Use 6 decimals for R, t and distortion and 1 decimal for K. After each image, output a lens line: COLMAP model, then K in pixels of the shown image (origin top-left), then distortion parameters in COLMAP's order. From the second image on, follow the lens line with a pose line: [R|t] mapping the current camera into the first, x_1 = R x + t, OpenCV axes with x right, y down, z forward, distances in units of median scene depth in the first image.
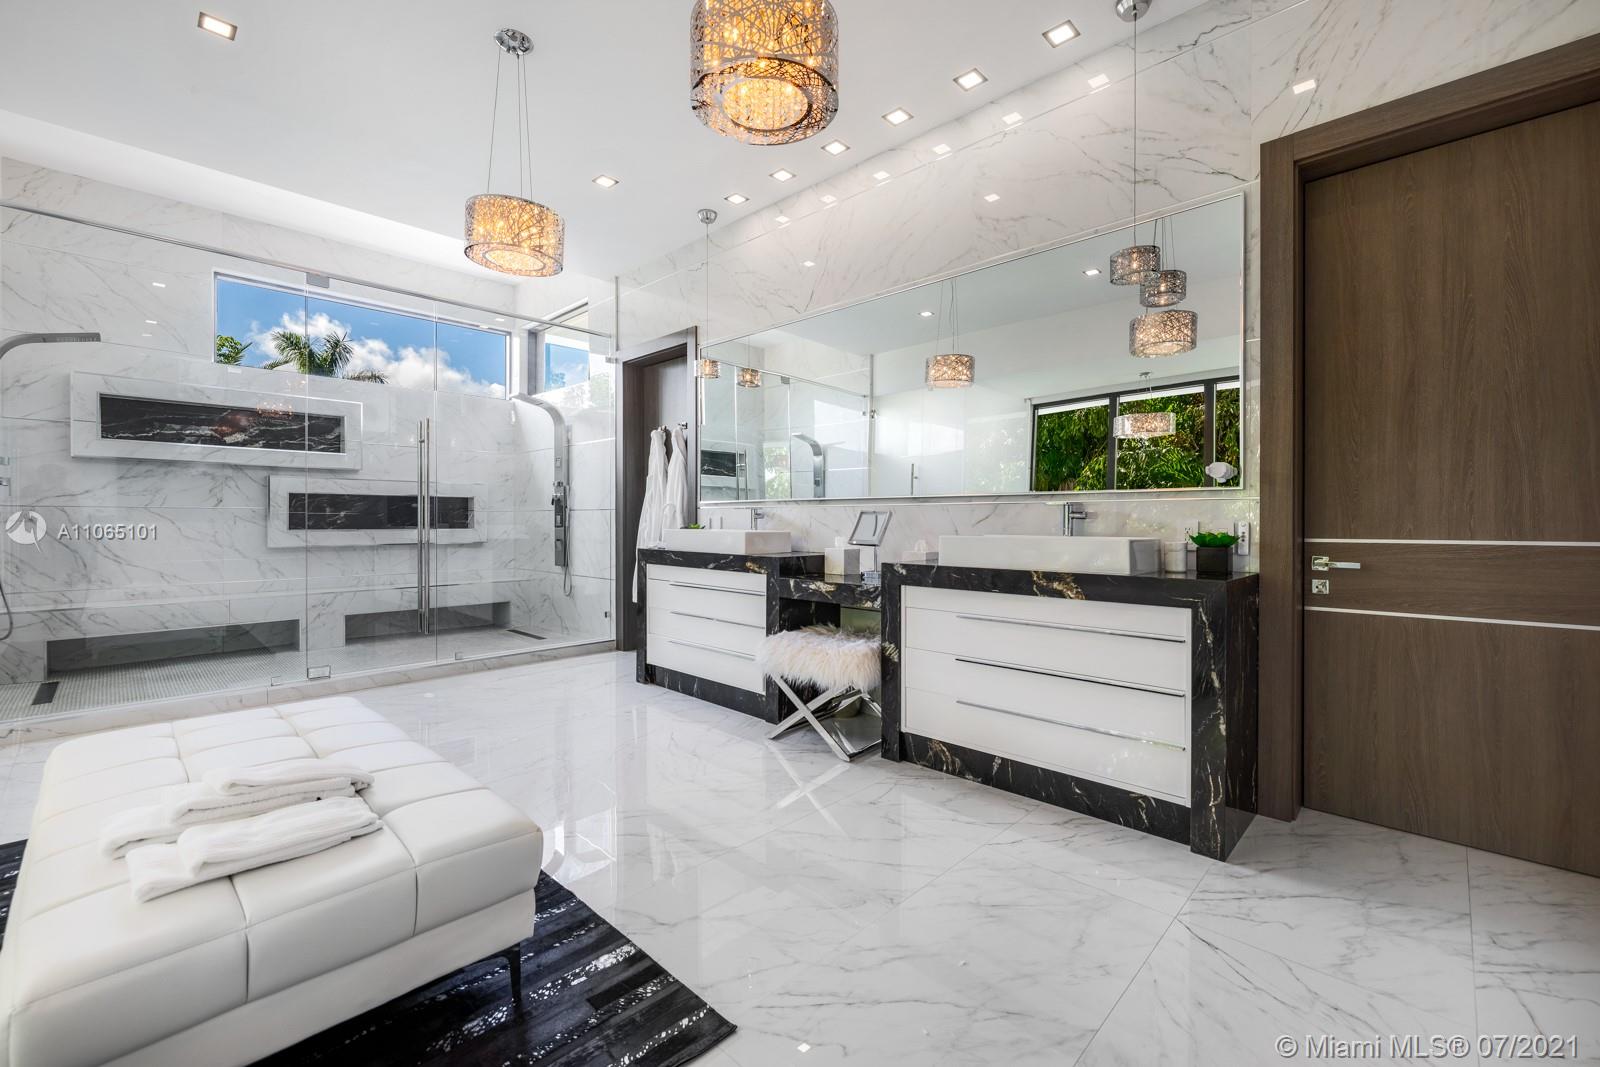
lens RADIAL K [[662.9, 0, 796.7], [0, 662.9, 524.6], [0, 0, 1]] dist [-0.000421, -0.000140]
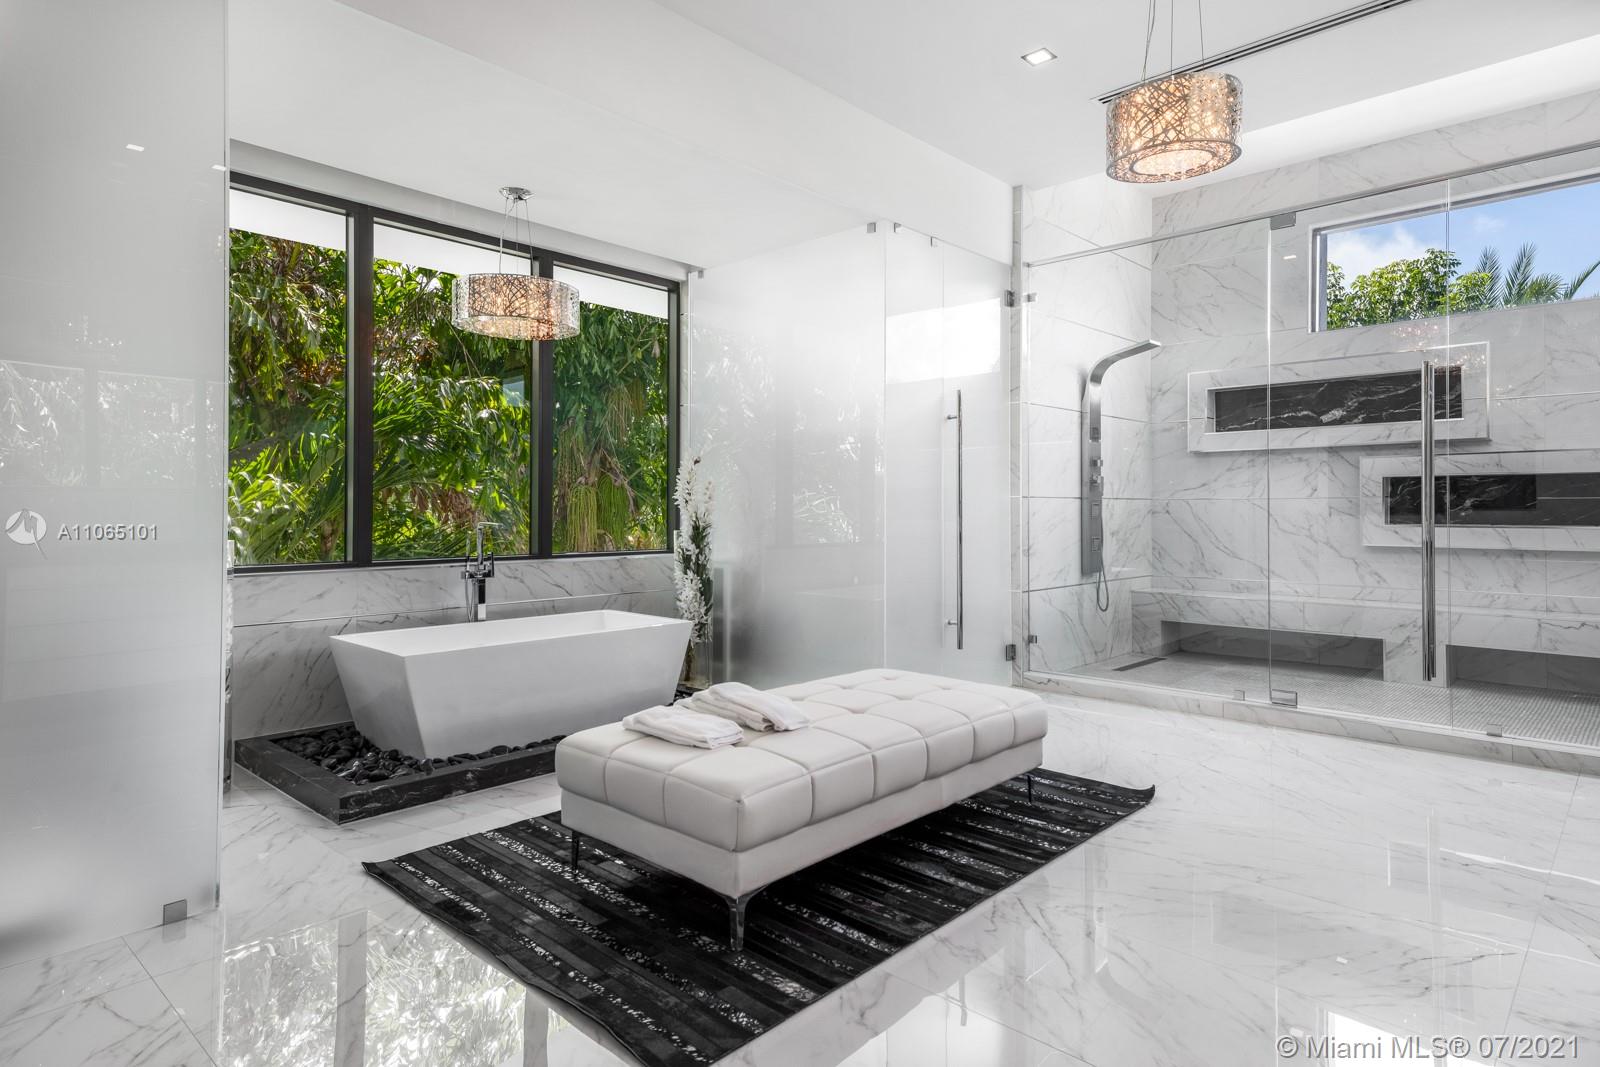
lens RADIAL K [[885.8, 0, 797.5], [0, 885.8, 523.3], [0, 0, 1]] dist [-0.000314, 0.000262]
pose [[0.006247, 0.012885, -0.999897, 0.295087], [-0.006858, 0.999894, 0.012842, -0.002002], [0.999957, 0.006777, 0.006335, 0.310864]]
